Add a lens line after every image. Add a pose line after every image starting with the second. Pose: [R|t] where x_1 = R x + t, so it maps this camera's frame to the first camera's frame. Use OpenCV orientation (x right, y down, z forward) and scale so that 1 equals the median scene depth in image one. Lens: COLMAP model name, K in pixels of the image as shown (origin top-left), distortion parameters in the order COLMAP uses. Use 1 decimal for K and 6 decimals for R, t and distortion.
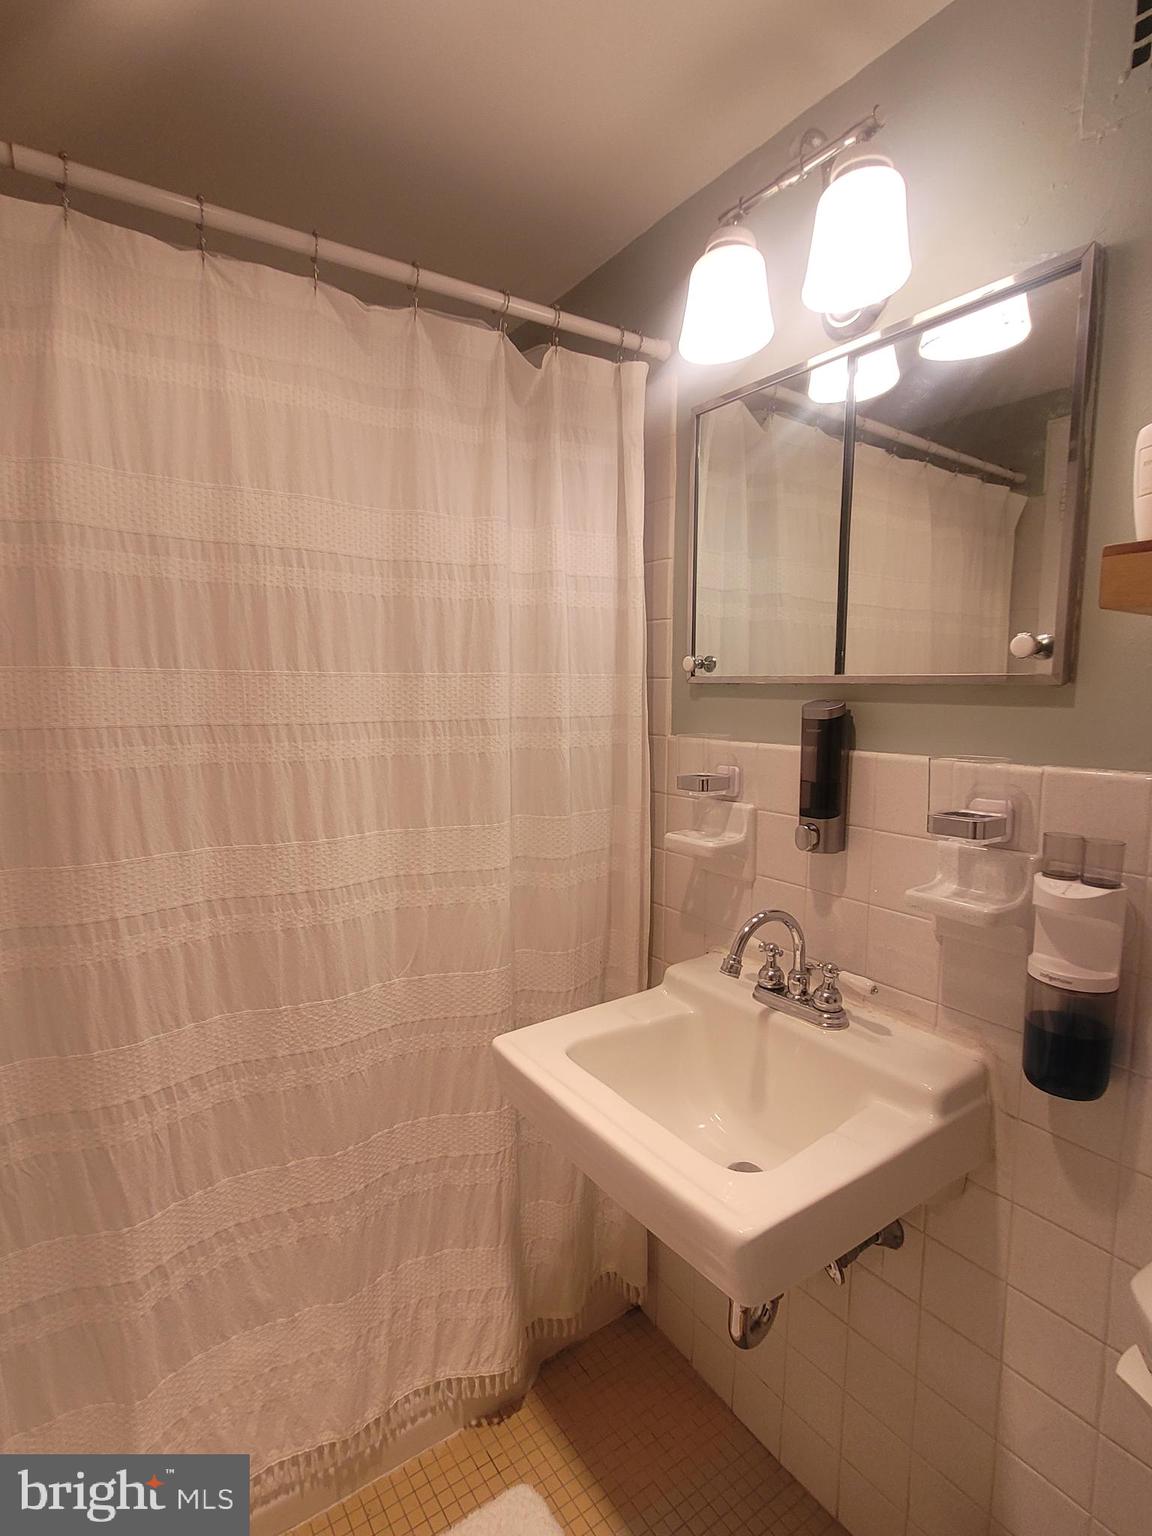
lens RADIAL K [[768.1, 0, 576.0], [0, 768.1, 768.0], [0, 0, 1]] dist [-0.001170, 0.000000]
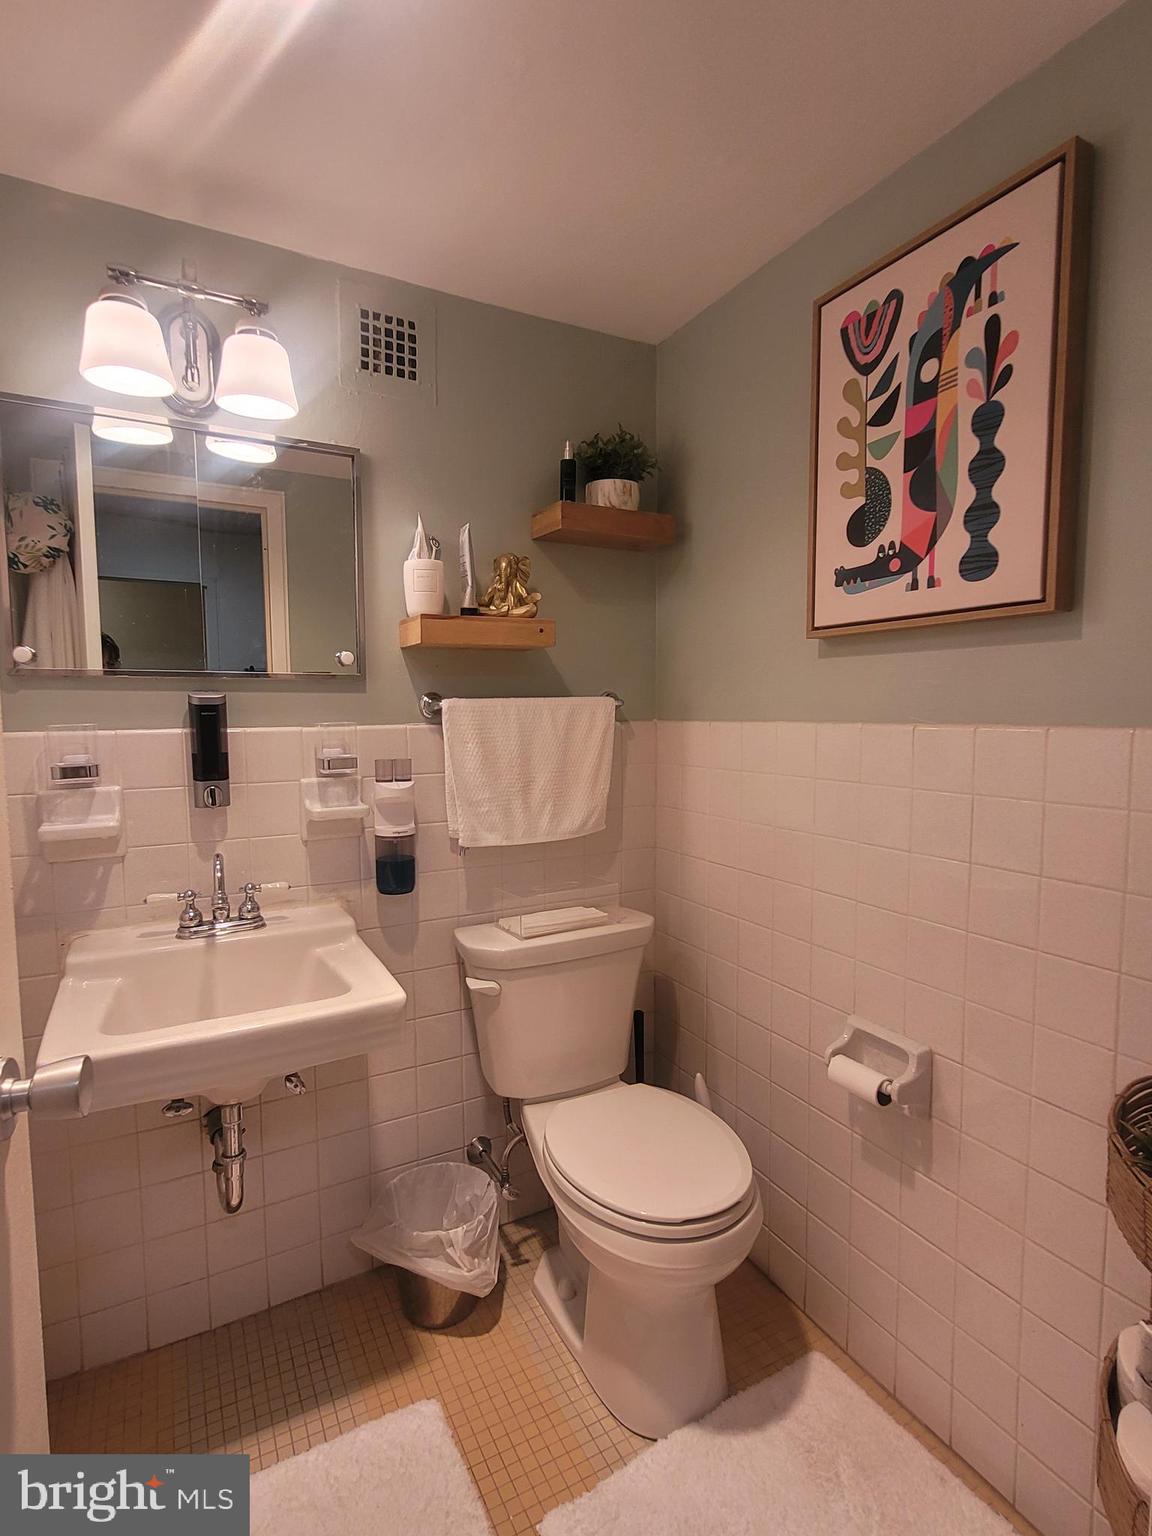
lens RADIAL K [[768.1, 0, 576.0], [0, 768.1, 768.0], [0, 0, 1]] dist [-0.001170, 0.000000]
pose [[0.106715, -0.082533, 0.990858, -0.917362], [0.114439, 0.990946, 0.070215, 0.022525], [-0.987682, 0.105900, 0.115193, 0.244869]]
